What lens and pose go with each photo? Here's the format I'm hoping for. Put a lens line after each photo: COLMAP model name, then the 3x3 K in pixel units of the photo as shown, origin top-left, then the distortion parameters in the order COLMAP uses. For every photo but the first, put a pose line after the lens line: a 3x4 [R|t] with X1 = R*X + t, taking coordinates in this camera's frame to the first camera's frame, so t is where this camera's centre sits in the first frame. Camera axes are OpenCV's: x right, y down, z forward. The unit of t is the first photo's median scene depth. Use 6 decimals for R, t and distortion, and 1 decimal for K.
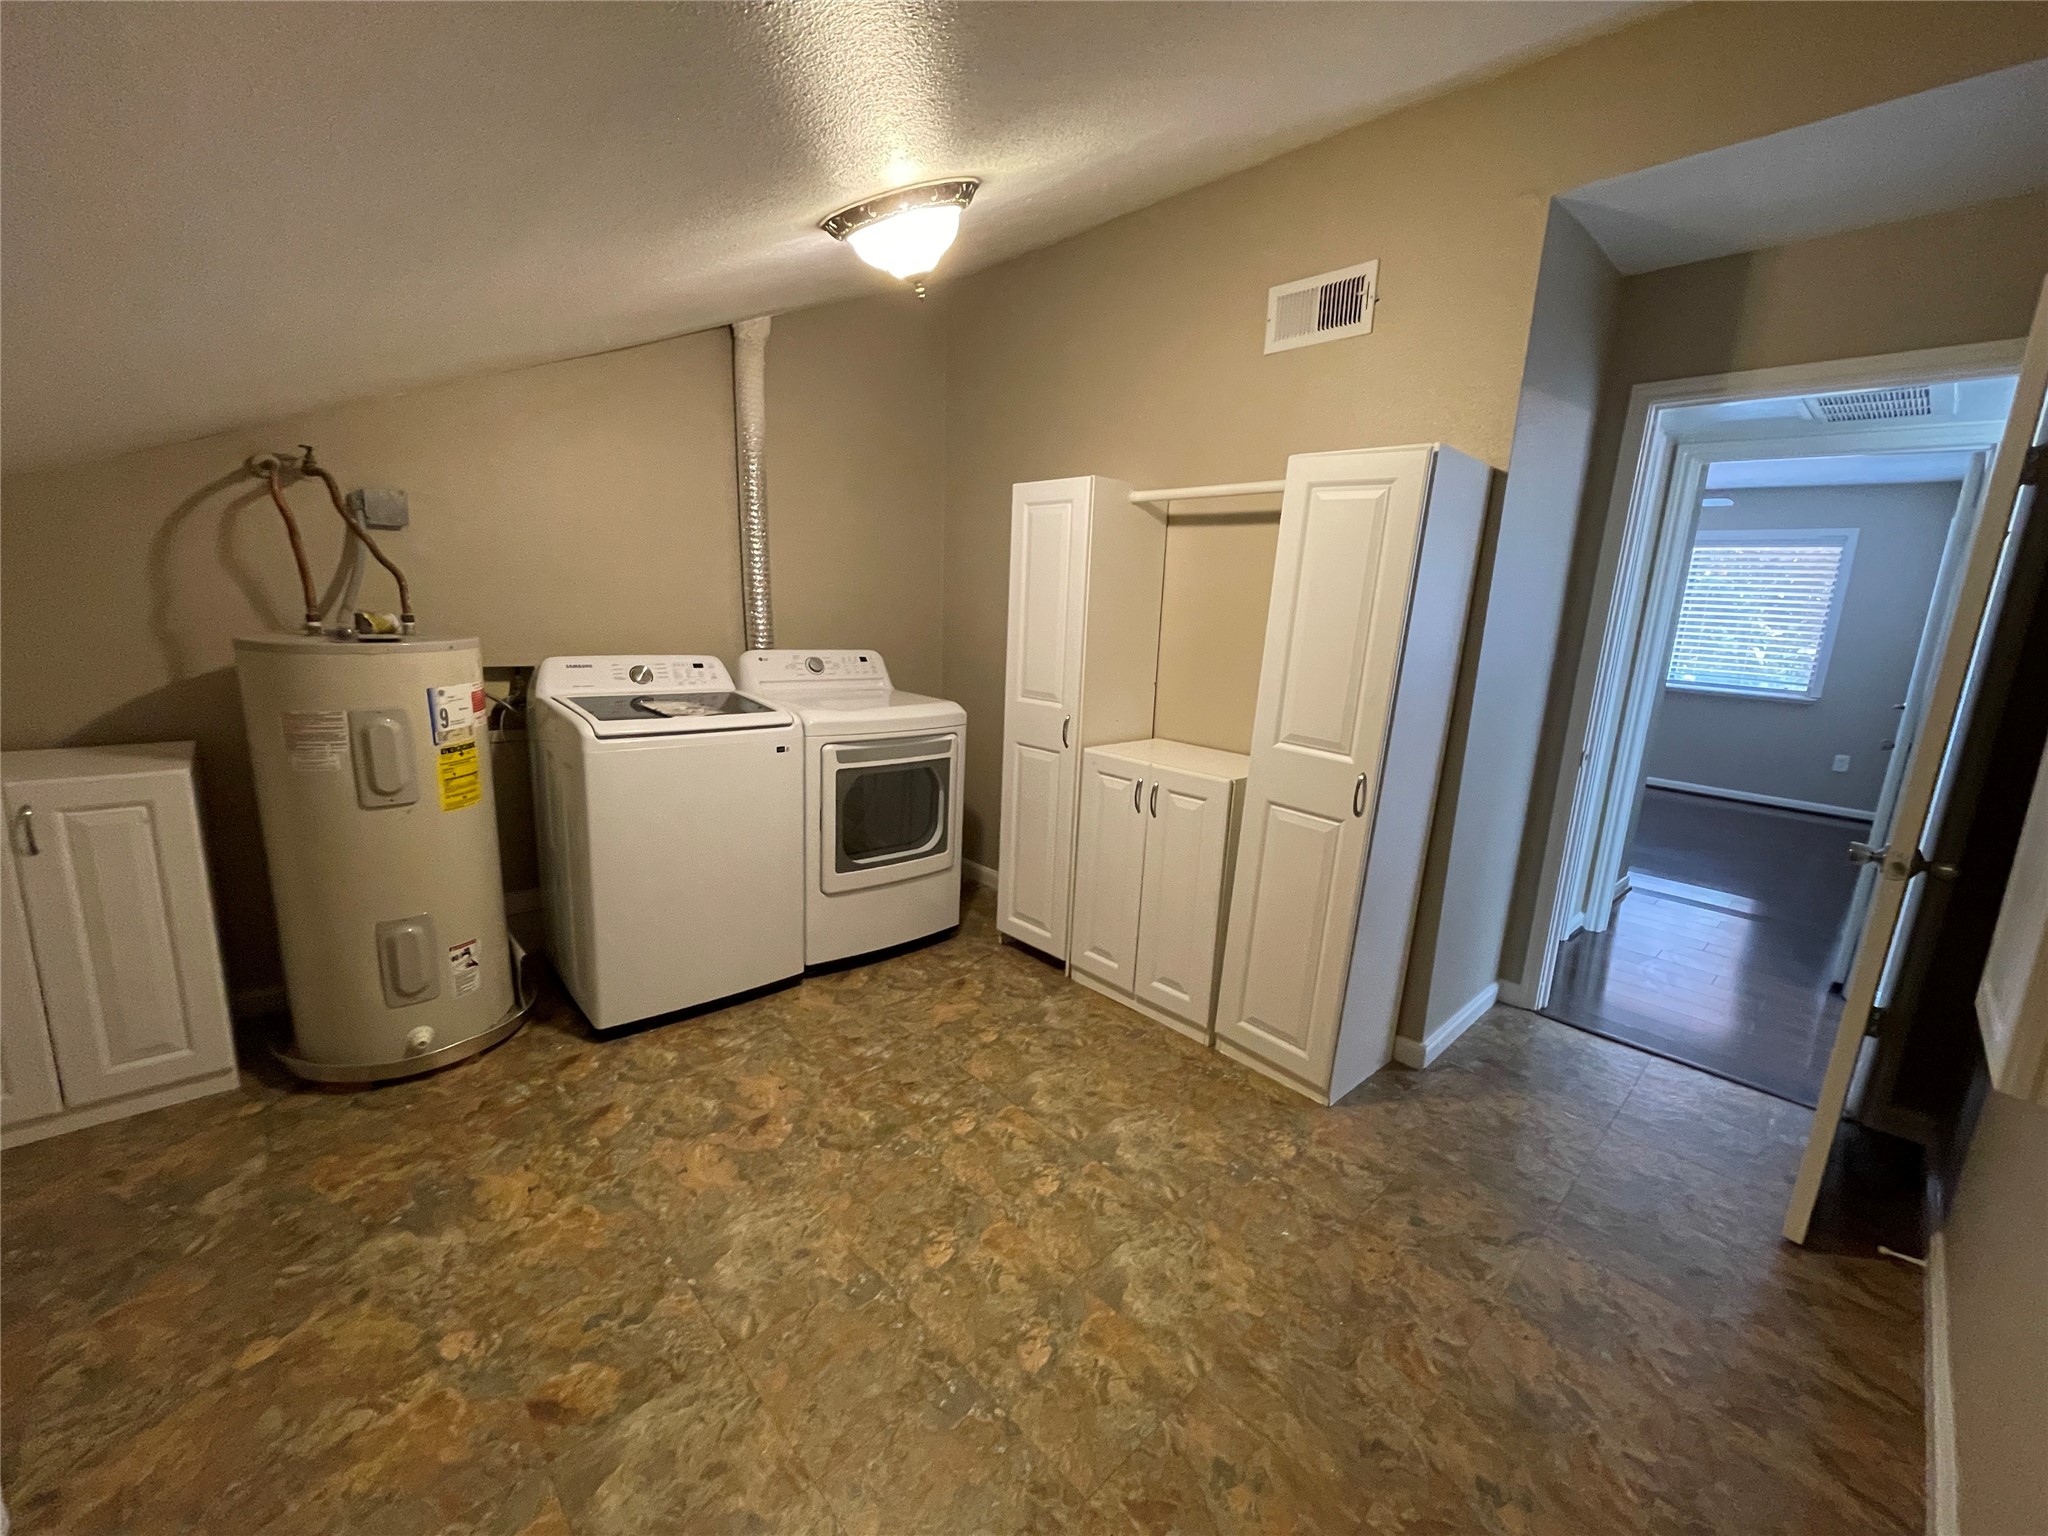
lens RADIAL K [[818.7, 0, 1024.0], [0, 818.7, 768.0], [0, 0, 1]] dist [0.001438, 0.000170]
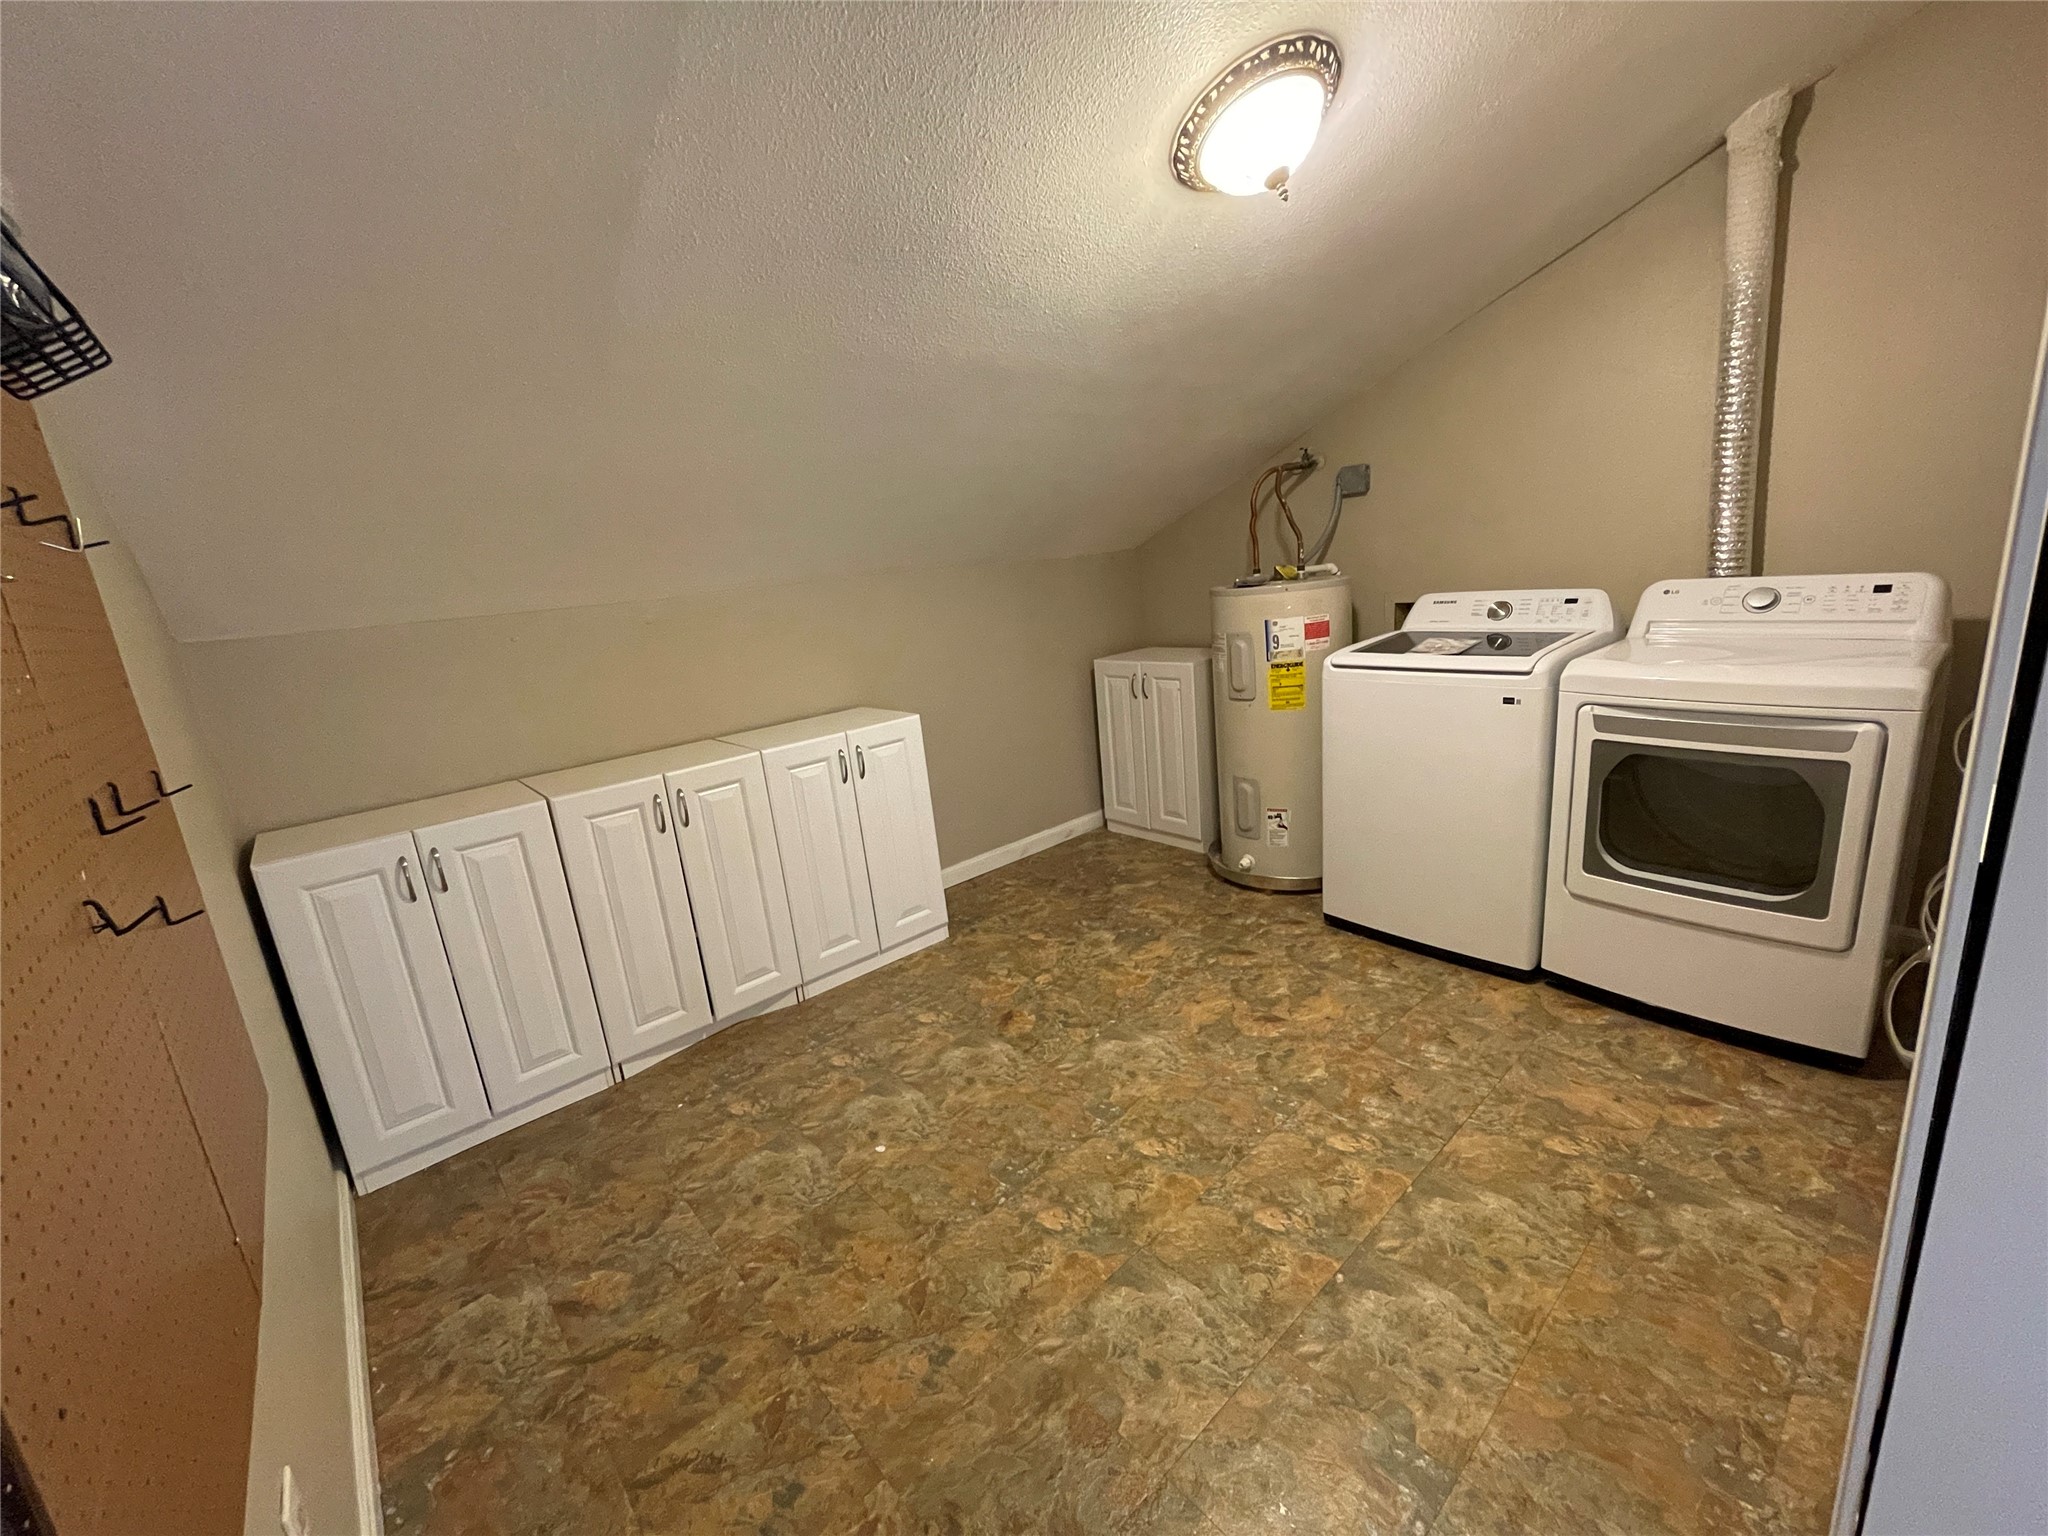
lens RADIAL K [[818.7, 0, 1024.0], [0, 818.7, 768.0], [0, 0, 1]] dist [0.001438, 0.000170]
pose [[-0.018939, 0.199560, -0.979703, 0.701605], [-0.113732, 0.973088, 0.200411, -0.084578], [0.993331, 0.115219, 0.004267, 0.613236]]
